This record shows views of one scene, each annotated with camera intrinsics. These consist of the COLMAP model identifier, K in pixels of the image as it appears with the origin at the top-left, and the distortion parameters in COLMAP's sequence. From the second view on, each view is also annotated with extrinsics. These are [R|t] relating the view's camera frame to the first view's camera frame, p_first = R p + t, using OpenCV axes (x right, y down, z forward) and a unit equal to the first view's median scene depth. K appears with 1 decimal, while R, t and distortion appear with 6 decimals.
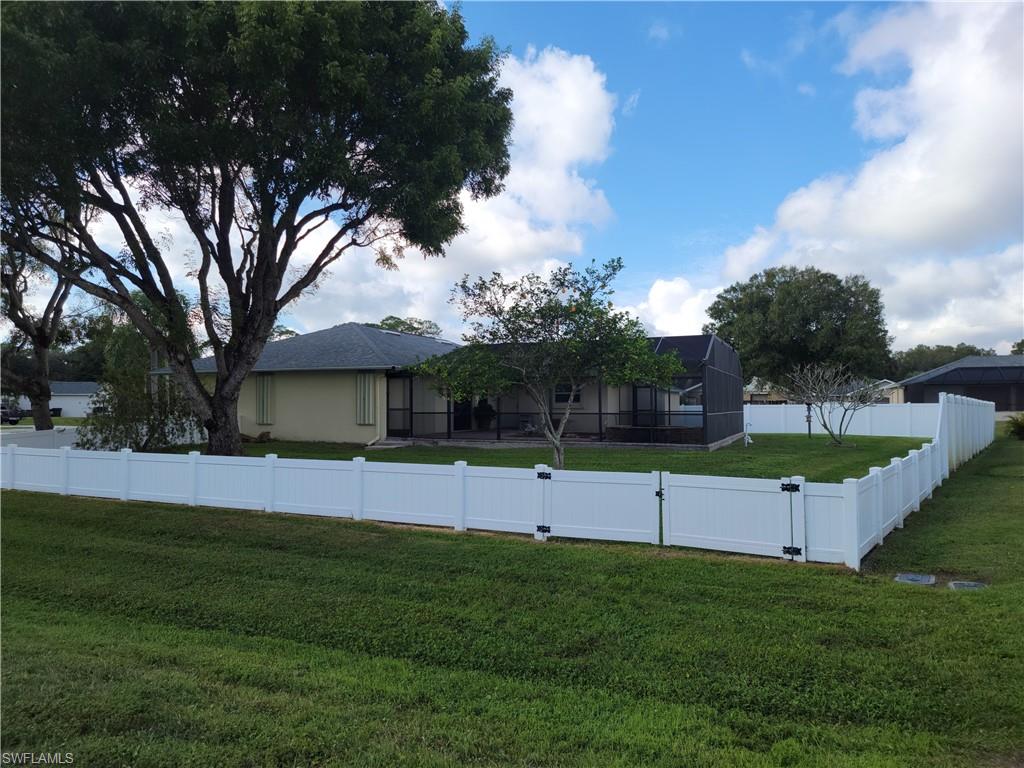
lens RADIAL K [[707.1, 0, 531.4], [0, 707.1, 386.2], [0, 0, 1]] dist [0.059285, -0.000216]
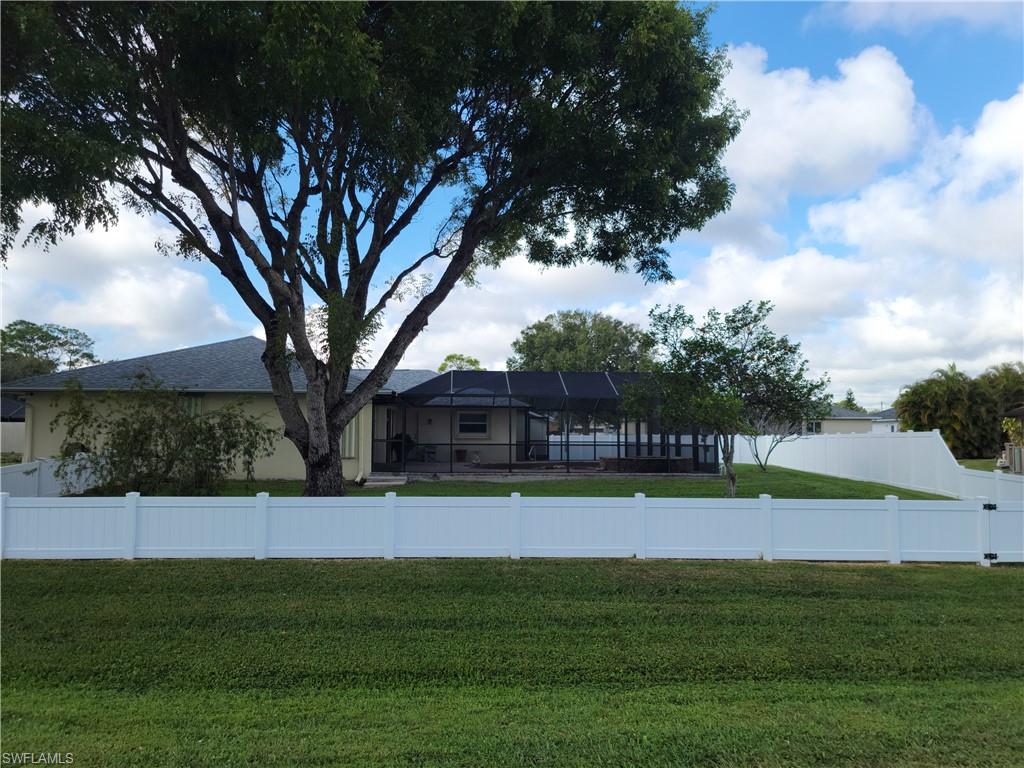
lens RADIAL K [[707.1, 0, 531.4], [0, 707.1, 386.2], [0, 0, 1]] dist [0.059285, -0.000216]
pose [[0.889274, 0.038718, 0.455732, -0.472381], [-0.019910, 0.998743, -0.046001, 0.003381], [-0.456941, 0.031834, 0.888927, 0.141195]]
